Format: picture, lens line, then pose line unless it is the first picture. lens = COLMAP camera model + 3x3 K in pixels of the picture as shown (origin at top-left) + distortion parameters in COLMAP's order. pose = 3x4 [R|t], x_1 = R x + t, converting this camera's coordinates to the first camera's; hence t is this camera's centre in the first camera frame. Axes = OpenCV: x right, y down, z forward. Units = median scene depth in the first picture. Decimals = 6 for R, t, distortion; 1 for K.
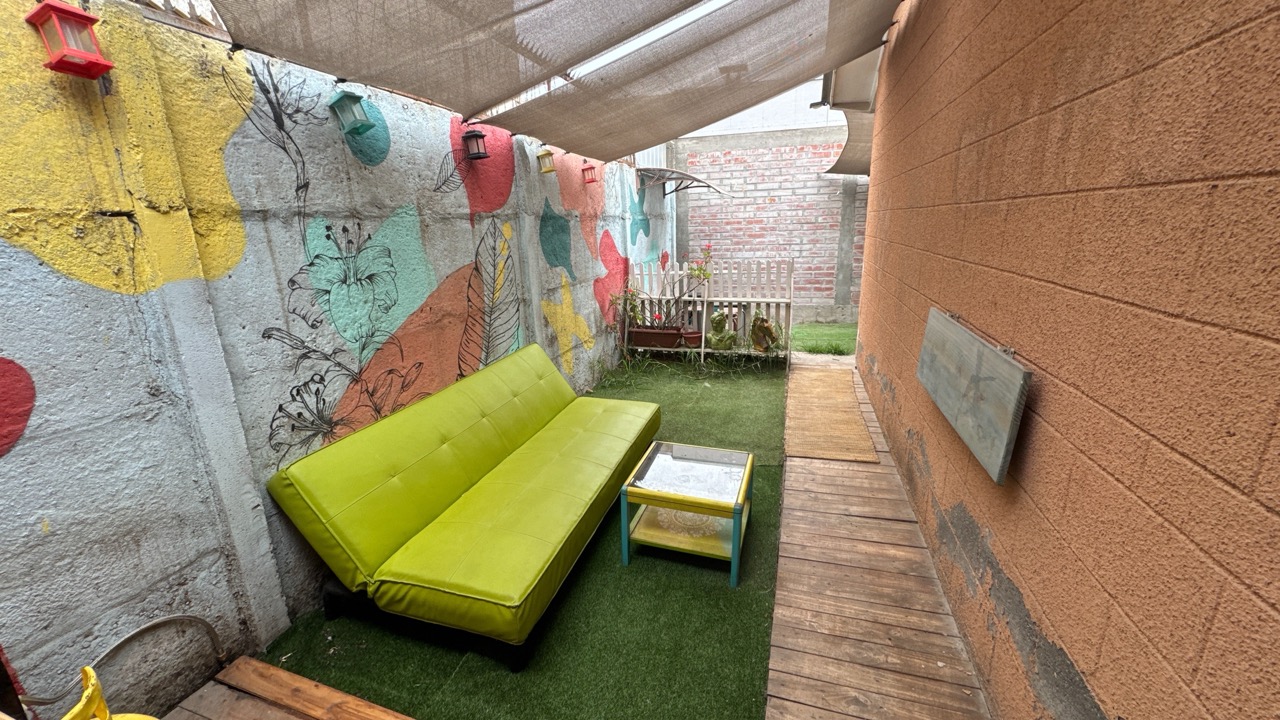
lens RADIAL K [[514.4, 0, 639.9], [0, 514.4, 358.3], [0, 0, 1]] dist [-0.000876, 0.000985]
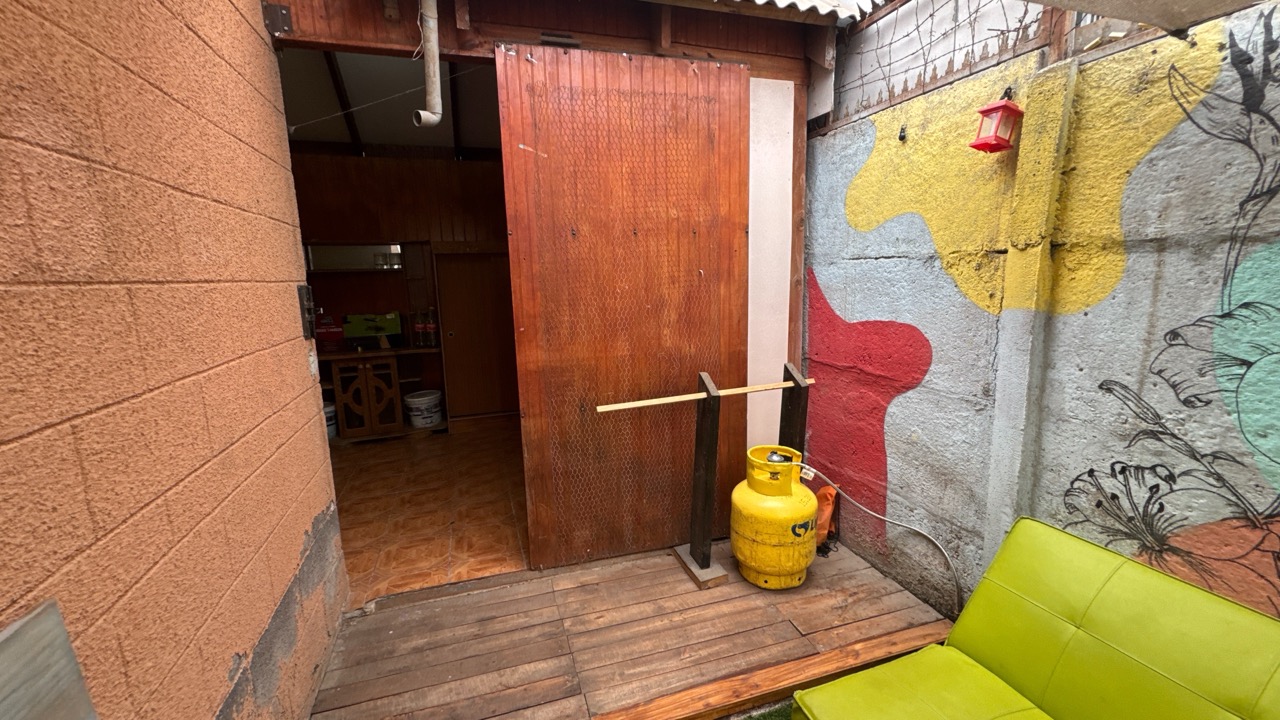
lens RADIAL K [[514.4, 0, 638.1], [0, 514.4, 356.8], [0, 0, 1]] dist [-0.000876, 0.000985]
pose [[-0.811915, 0.145500, -0.565353, 0.349637], [-0.097333, 0.921146, 0.376850, -0.322281], [0.575605, 0.360997, -0.733730, 1.122176]]
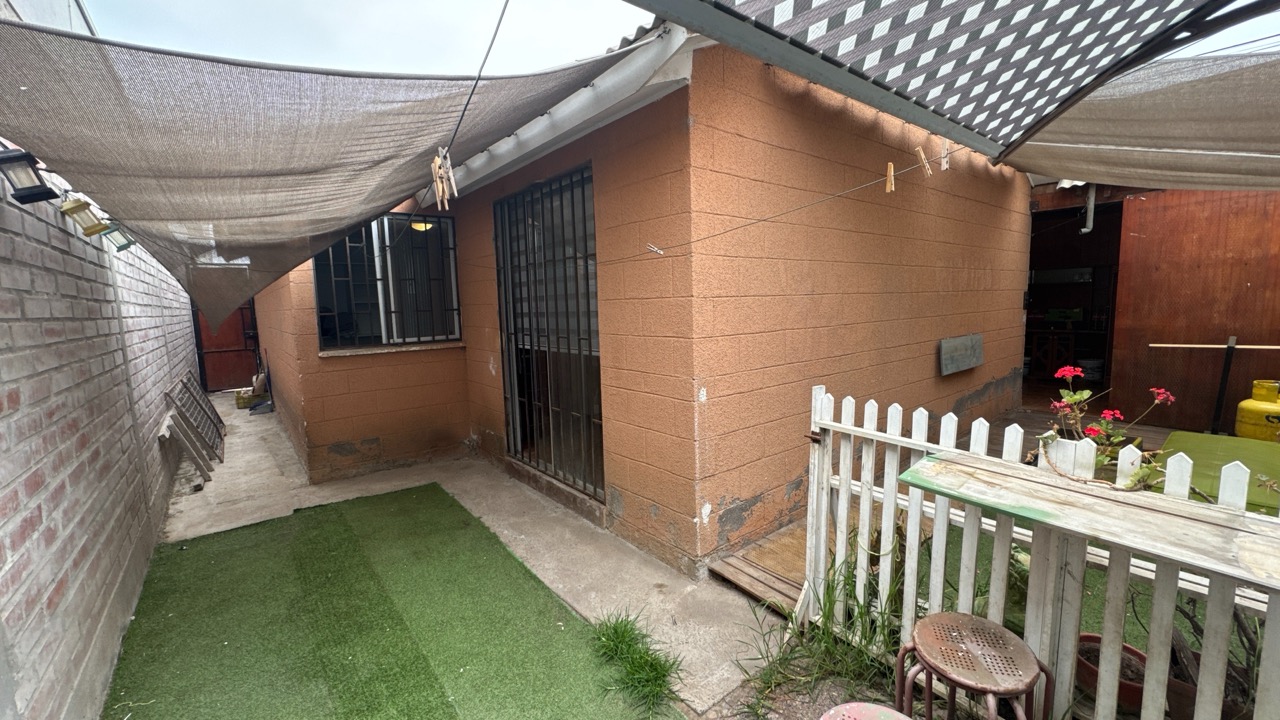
lens RADIAL K [[514.4, 0, 644.2], [0, 514.4, 358.5], [0, 0, 1]] dist [-0.000876, 0.000985]
pose [[-0.831894, -0.010411, 0.554837, 0.551161], [0.190592, 0.933646, 0.303283, -1.352739], [-0.521179, 0.358047, -0.774710, 5.002841]]
